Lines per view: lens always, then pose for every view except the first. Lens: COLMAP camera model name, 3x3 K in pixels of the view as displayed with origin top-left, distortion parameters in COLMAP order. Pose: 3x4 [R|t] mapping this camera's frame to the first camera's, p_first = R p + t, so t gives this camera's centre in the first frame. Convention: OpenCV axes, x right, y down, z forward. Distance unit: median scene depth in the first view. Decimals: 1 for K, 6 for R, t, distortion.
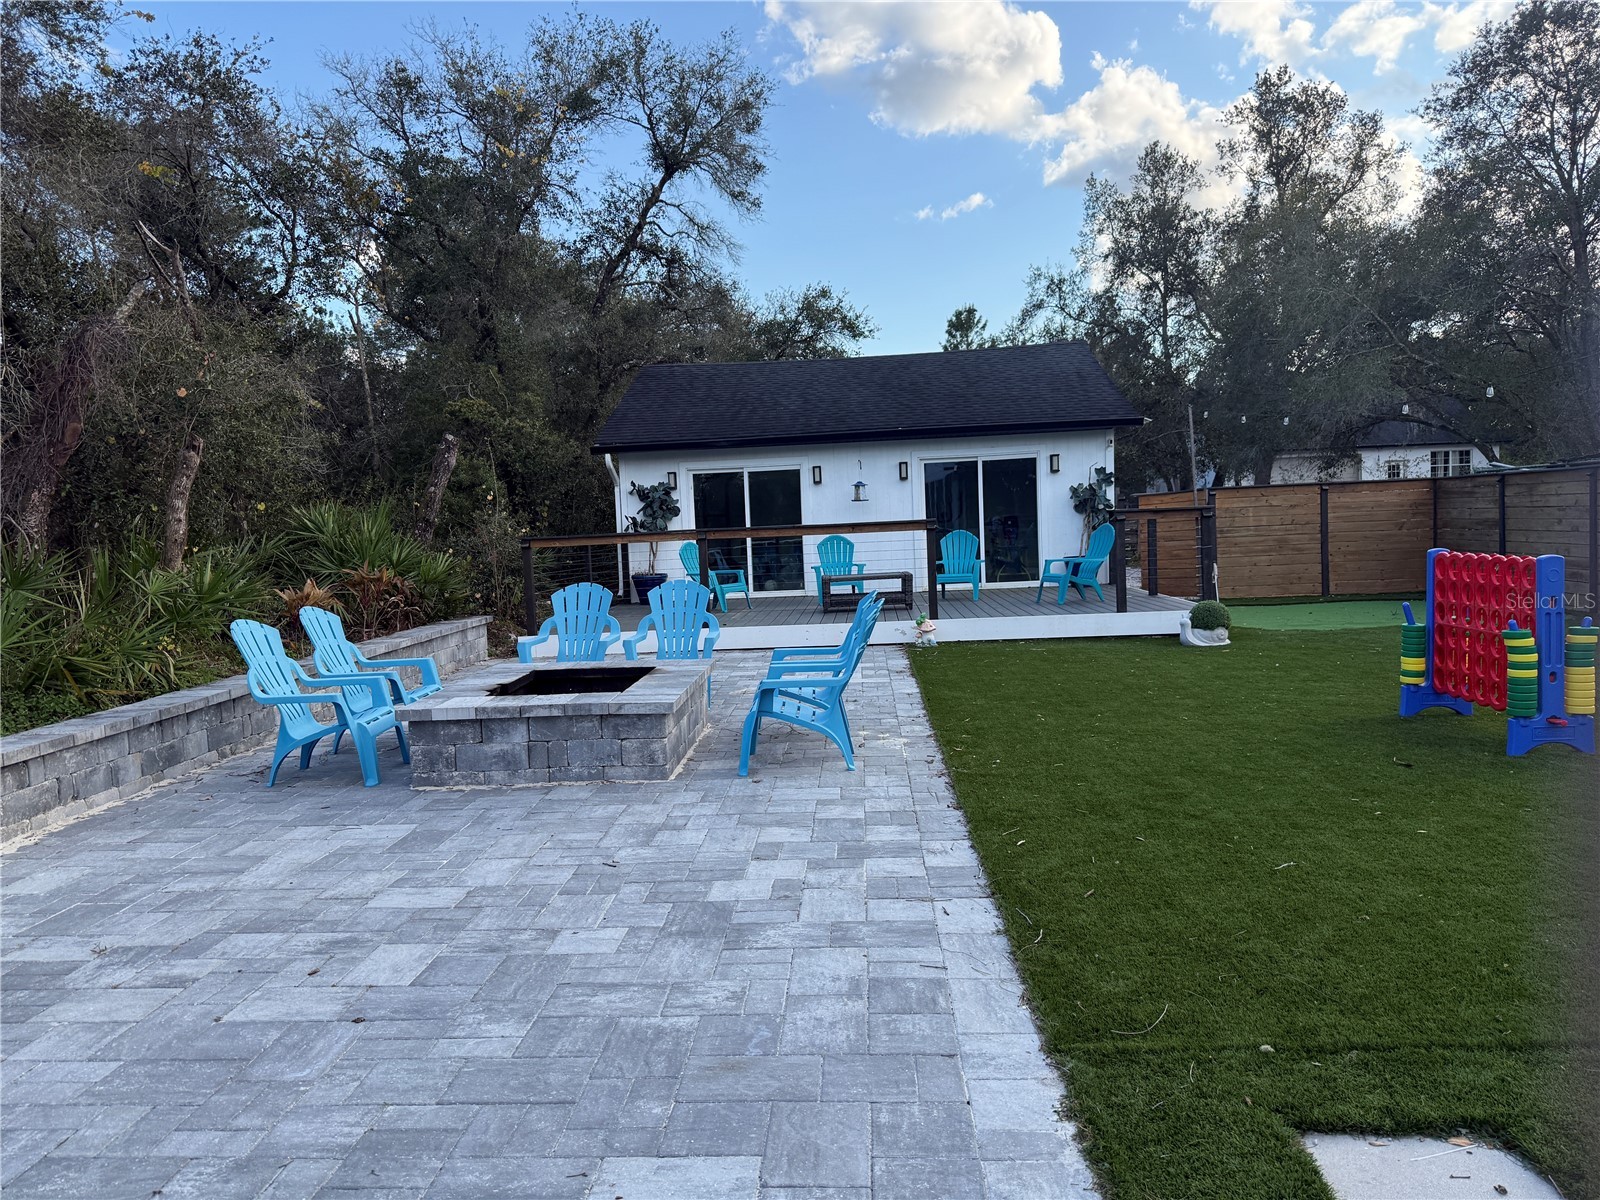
lens RADIAL K [[1111.4, 0, 800.7], [0, 1111.4, 595.1], [0, 0, 1]] dist [0.175236, -0.326343]
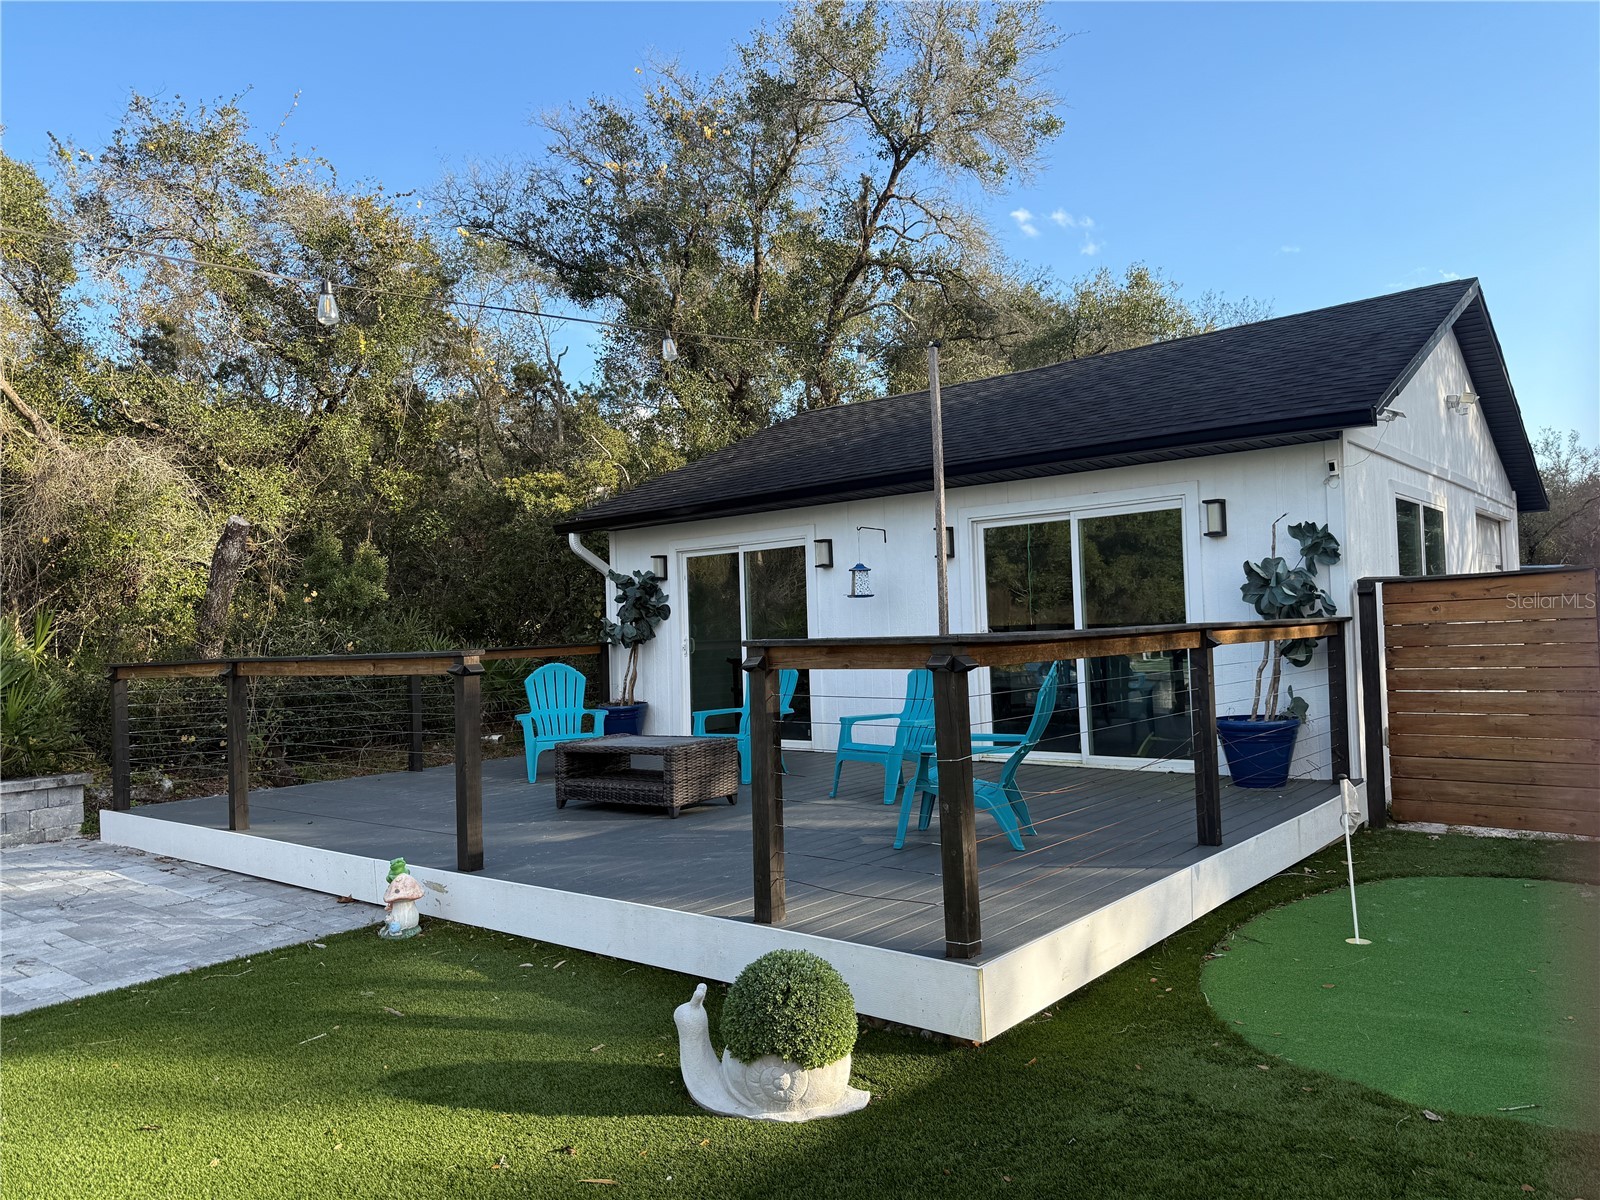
lens RADIAL K [[1111.4, 0, 800.7], [0, 1111.4, 595.1], [0, 0, 1]] dist [0.175236, -0.326343]
pose [[0.807296, -0.005123, -0.590124, 0.362811], [-0.037251, 0.997526, -0.059619, -0.048614], [0.588970, 0.070113, 0.805108, 0.503432]]
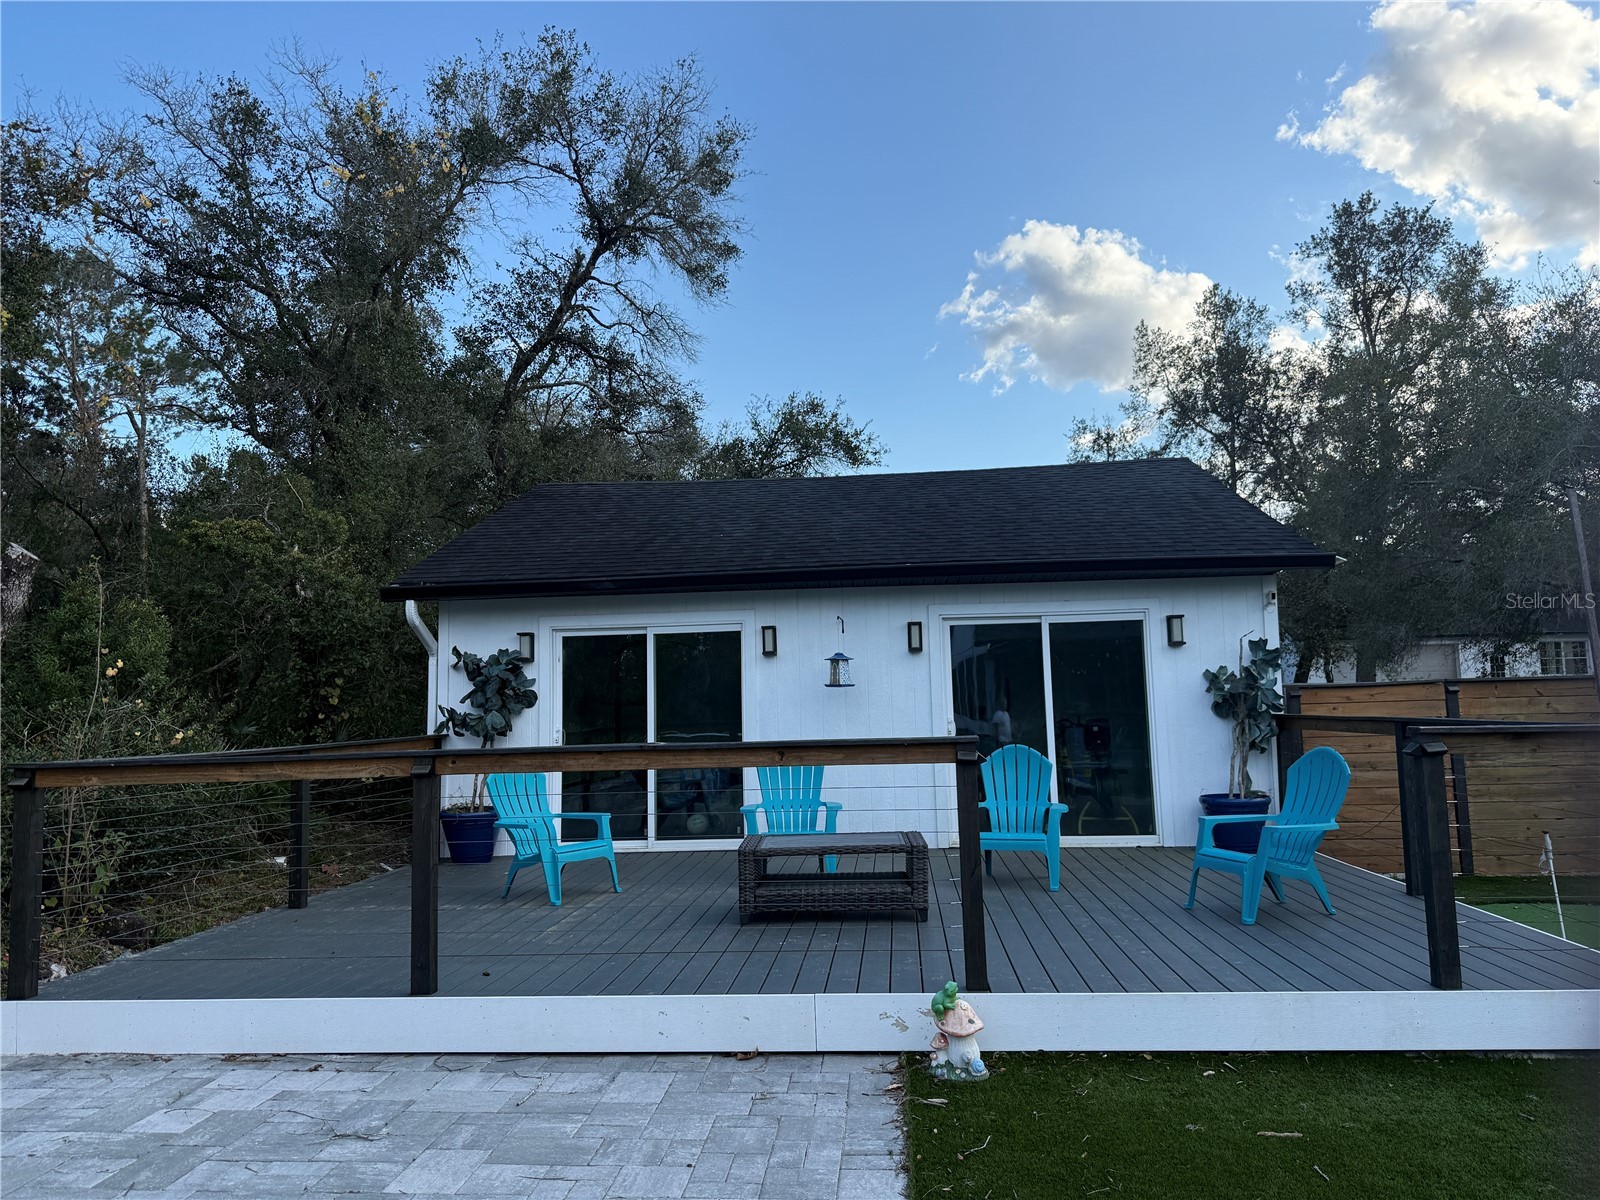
lens RADIAL K [[1111.4, 0, 800.7], [0, 1111.4, 595.1], [0, 0, 1]] dist [0.175236, -0.326343]
pose [[0.999540, 0.016803, -0.025263, 0.046146], [-0.020658, 0.986736, -0.161011, -0.037011], [0.022223, 0.161459, 0.986629, 0.411977]]
